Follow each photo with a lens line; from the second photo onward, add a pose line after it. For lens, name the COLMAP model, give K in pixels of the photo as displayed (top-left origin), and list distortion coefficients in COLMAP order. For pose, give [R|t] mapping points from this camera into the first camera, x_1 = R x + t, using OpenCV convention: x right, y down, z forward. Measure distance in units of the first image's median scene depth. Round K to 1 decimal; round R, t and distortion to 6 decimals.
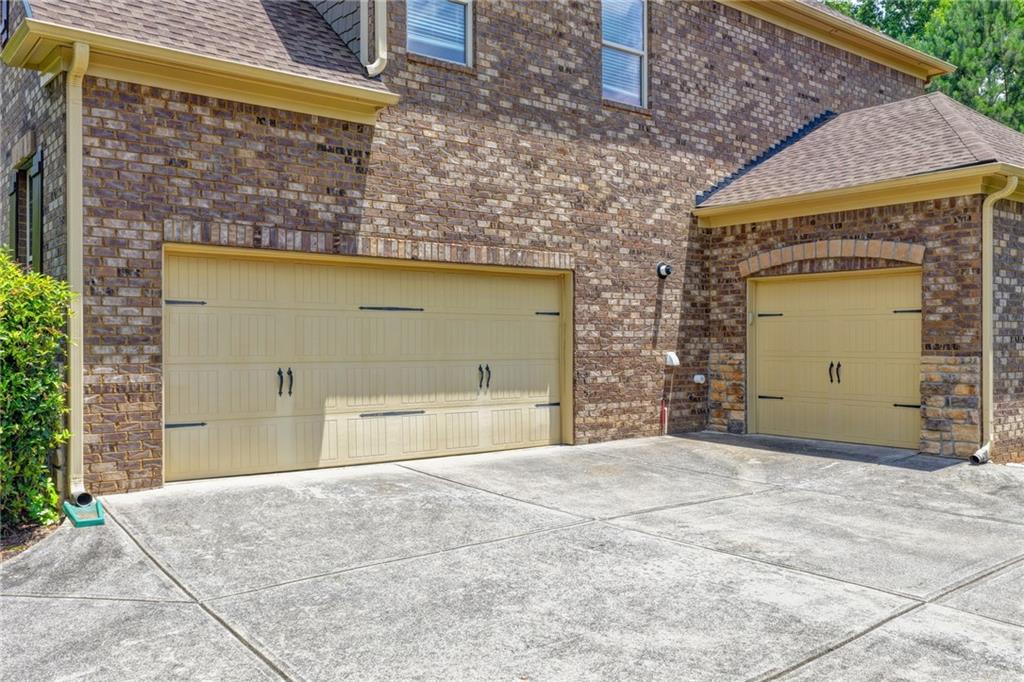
lens RADIAL K [[851.4, 0, 514.9], [0, 851.4, 341.7], [0, 0, 1]] dist [-0.018984, 0.045444]
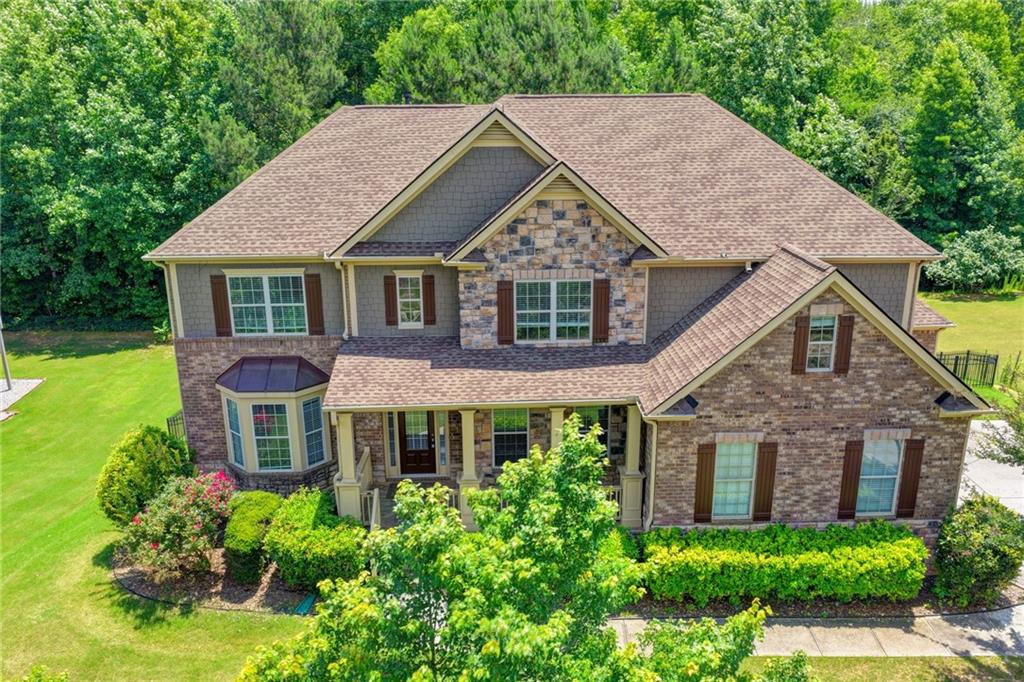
lens RADIAL K [[851.4, 0, 518.6], [0, 851.4, 337.8], [0, 0, 1]] dist [-0.018984, 0.045444]
pose [[0.587521, -0.243314, 0.771762, -1.866197], [0.012359, 0.956311, 0.292088, -0.755384], [-0.809115, -0.162070, 0.564860, 0.410279]]
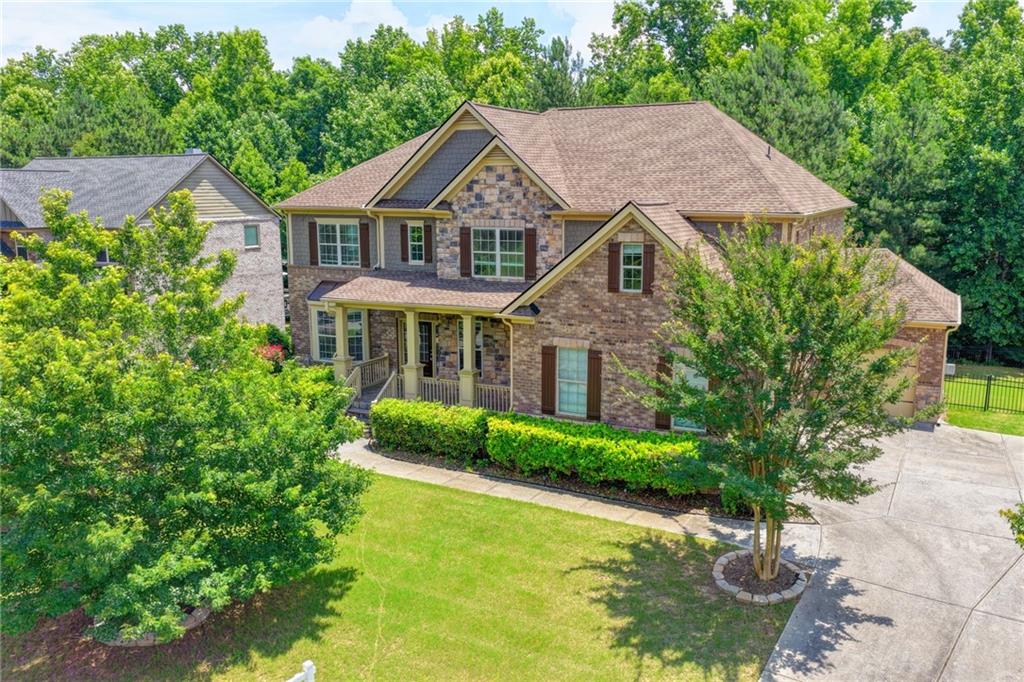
lens RADIAL K [[851.4, 0, 516.9], [0, 851.4, 338.6], [0, 0, 1]] dist [-0.018984, 0.045444]
pose [[0.906740, -0.079839, 0.414063, -1.410083], [0.008063, 0.985017, 0.172272, -0.481693], [-0.421613, -0.152867, 0.893798, -0.664197]]
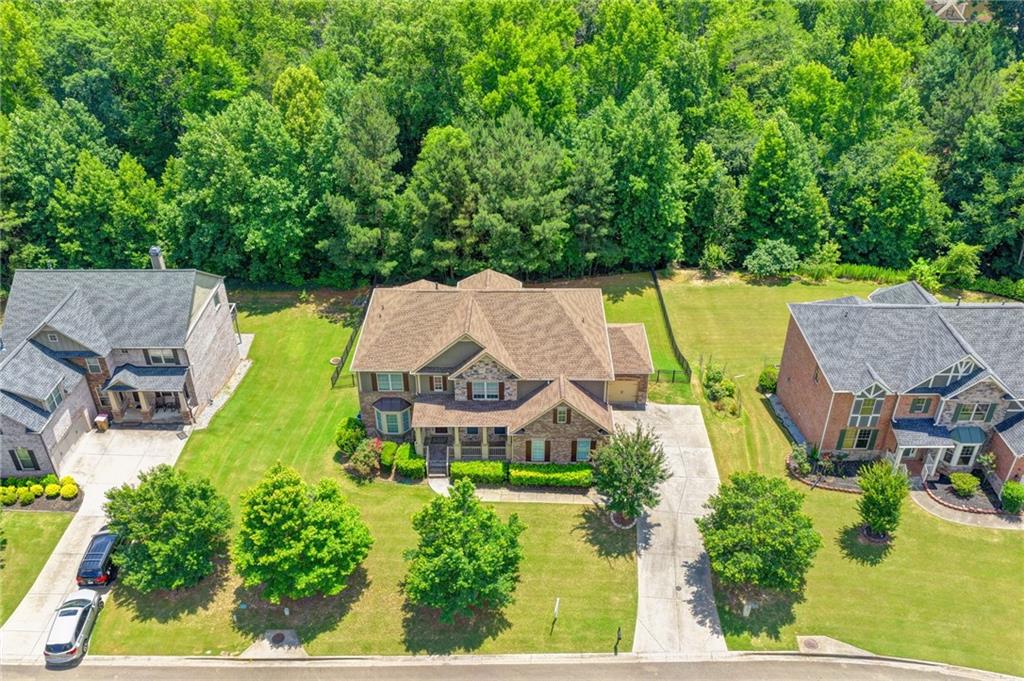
lens RADIAL K [[851.4, 0, 521.2], [0, 851.4, 336.4], [0, 0, 1]] dist [-0.018984, 0.045444]
pose [[0.620331, -0.422011, 0.661133, -3.542523], [0.004652, 0.844881, 0.534935, -3.215939], [-0.784327, -0.328761, 0.526069, -1.354929]]
